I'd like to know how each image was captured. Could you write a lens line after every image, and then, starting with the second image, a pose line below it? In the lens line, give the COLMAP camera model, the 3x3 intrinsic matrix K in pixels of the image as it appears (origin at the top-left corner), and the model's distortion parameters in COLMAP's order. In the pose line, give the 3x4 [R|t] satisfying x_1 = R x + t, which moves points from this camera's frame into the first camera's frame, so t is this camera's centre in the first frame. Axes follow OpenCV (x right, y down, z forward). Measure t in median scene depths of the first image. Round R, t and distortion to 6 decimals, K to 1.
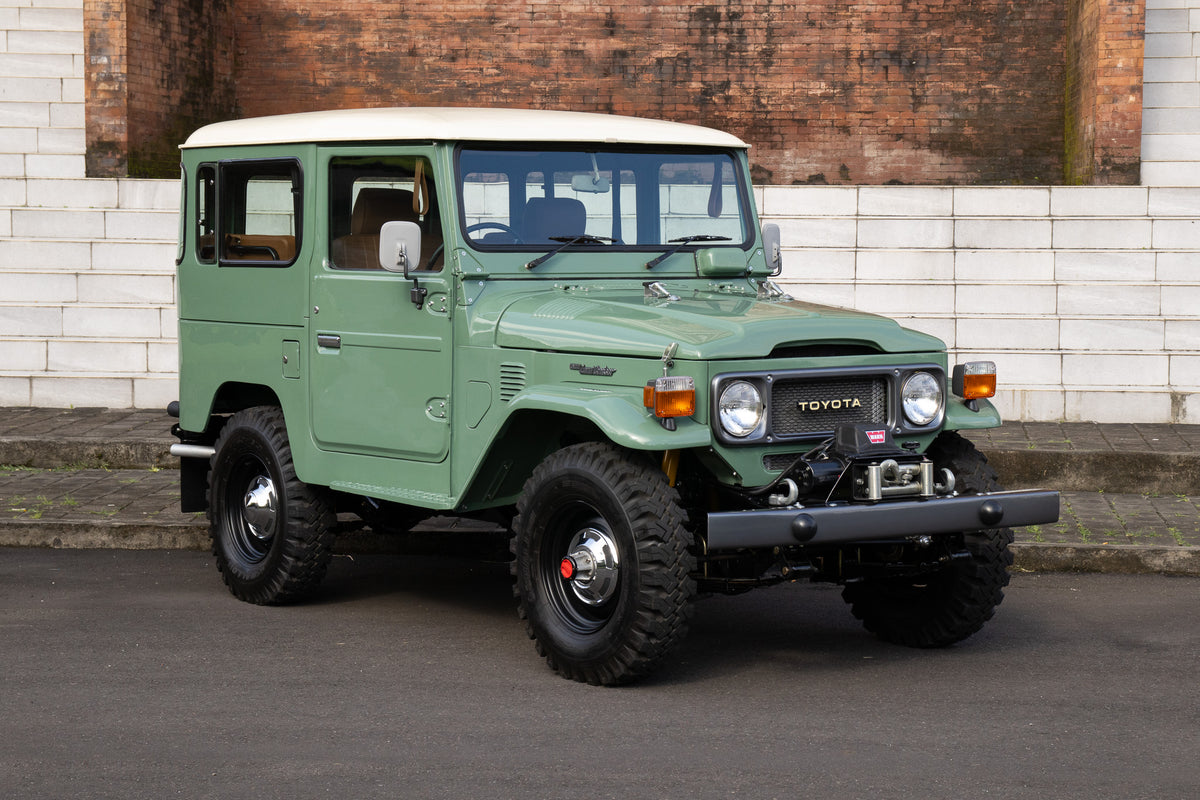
lens RADIAL K [[2772.8, 0, 624.7], [0, 2772.8, 406.3], [0, 0, 1]] dist [0.315250, 0.000000]
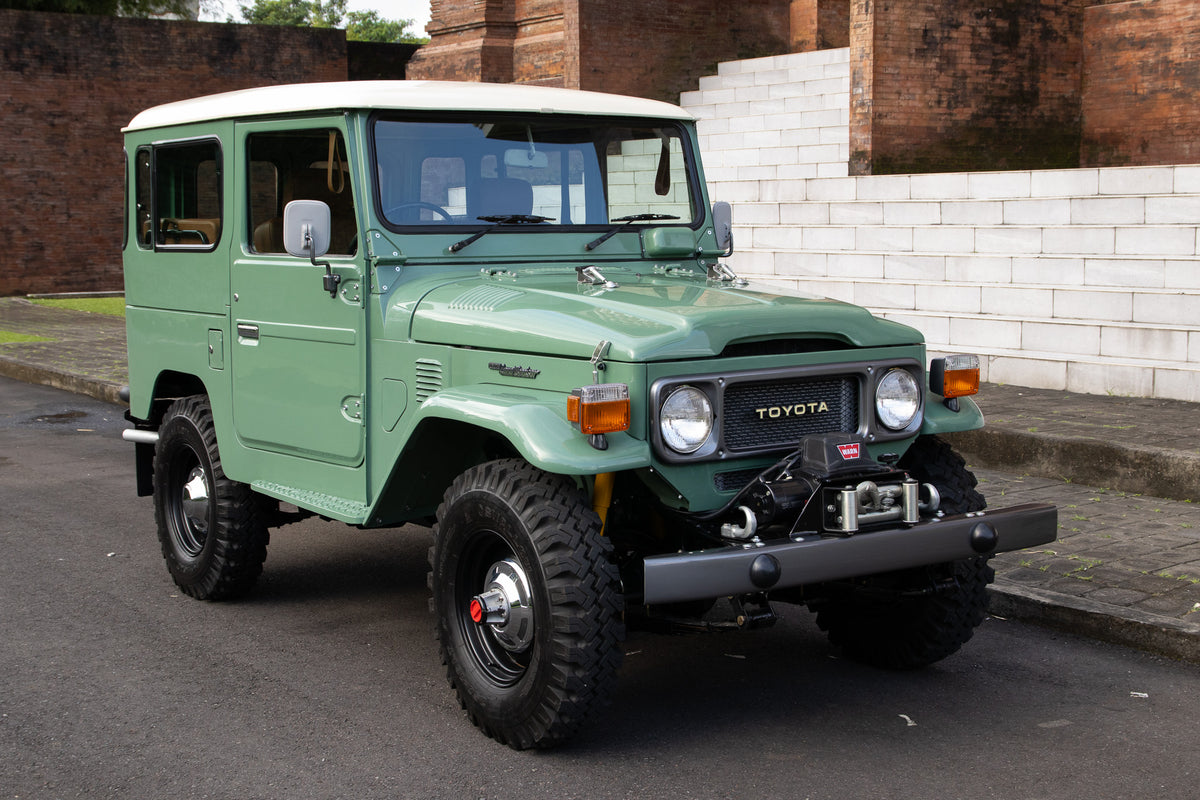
lens RADIAL K [[1757.7, 0, 508.4], [0, 1757.7, 417.3], [0, 0, 1]] dist [0.034529, 0.000000]
pose [[0.613824, 0.078682, -0.785512, 0.384380], [-0.040558, 0.996850, 0.068158, -0.018172], [0.788400, -0.009978, 0.615082, 0.350691]]
